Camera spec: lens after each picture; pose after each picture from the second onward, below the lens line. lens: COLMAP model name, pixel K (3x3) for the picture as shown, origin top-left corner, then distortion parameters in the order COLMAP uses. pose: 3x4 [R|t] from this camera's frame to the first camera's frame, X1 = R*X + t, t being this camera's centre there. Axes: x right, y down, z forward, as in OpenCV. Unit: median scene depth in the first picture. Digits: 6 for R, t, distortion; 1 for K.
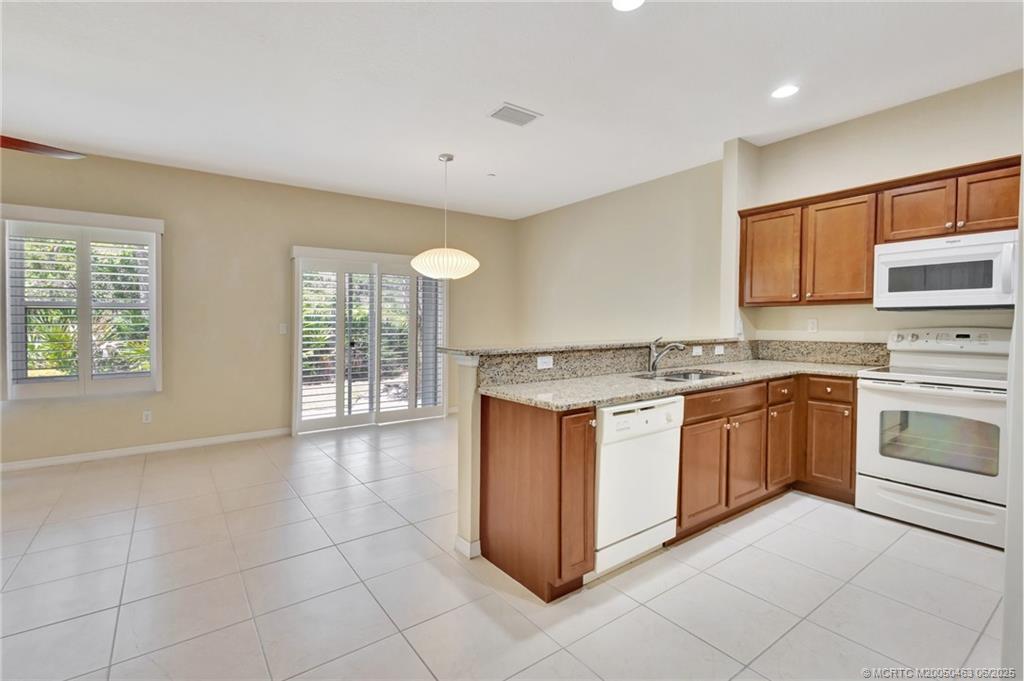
lens RADIAL K [[476.2, 0, 516.4], [0, 476.2, 334.3], [0, 0, 1]] dist [0.010437, -0.001021]
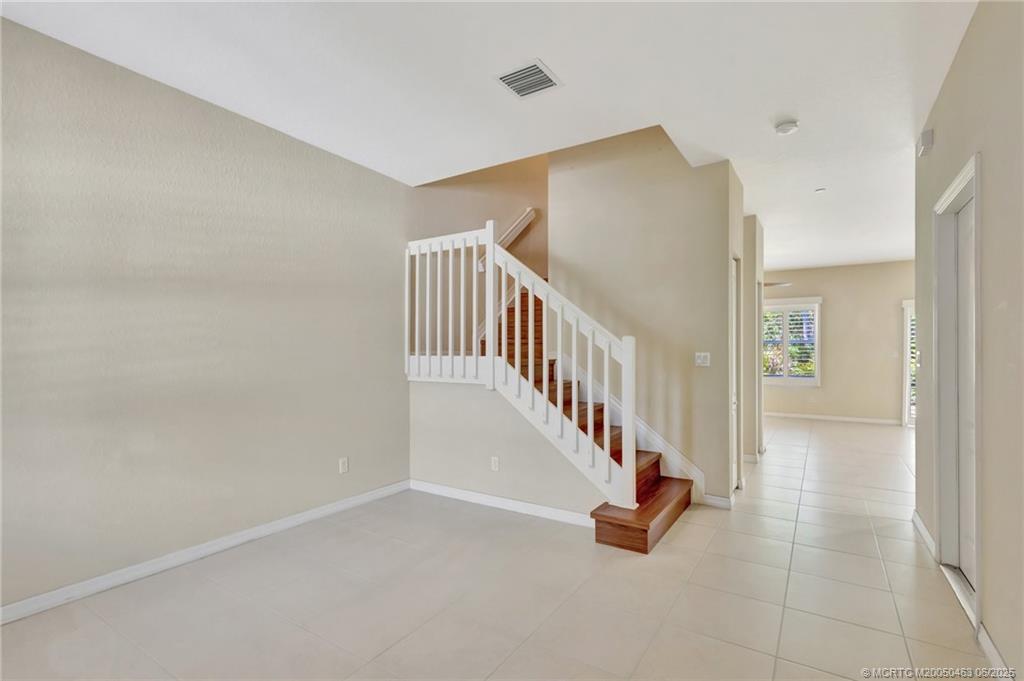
lens RADIAL K [[476.2, 0, 515.2], [0, 476.2, 341.6], [0, 0, 1]] dist [0.010437, -0.001021]
pose [[0.361567, -0.014756, -0.932229, 0.500816], [-0.022717, 0.999438, -0.024630, 0.012988], [0.932069, 0.030082, 0.361029, -0.690696]]
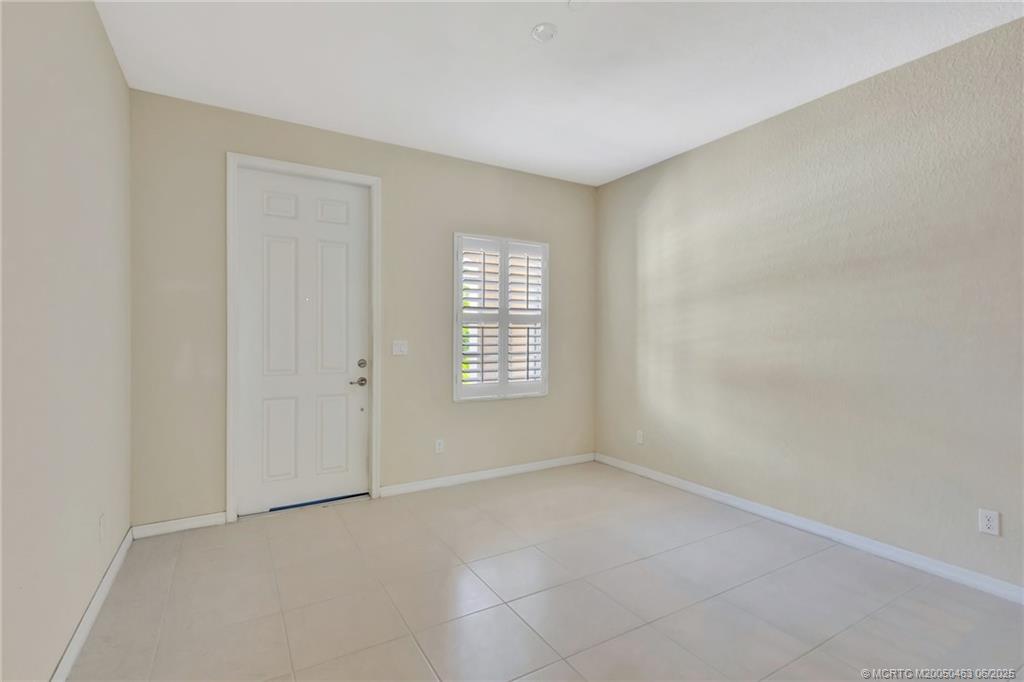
lens RADIAL K [[476.2, 0, 511.4], [0, 476.2, 340.7], [0, 0, 1]] dist [0.010437, -0.001021]
pose [[-0.995474, -0.001775, 0.095014, -1.234103], [0.000550, 0.999701, 0.024430, -0.037002], [-0.095029, 0.024372, -0.995176, 1.844852]]
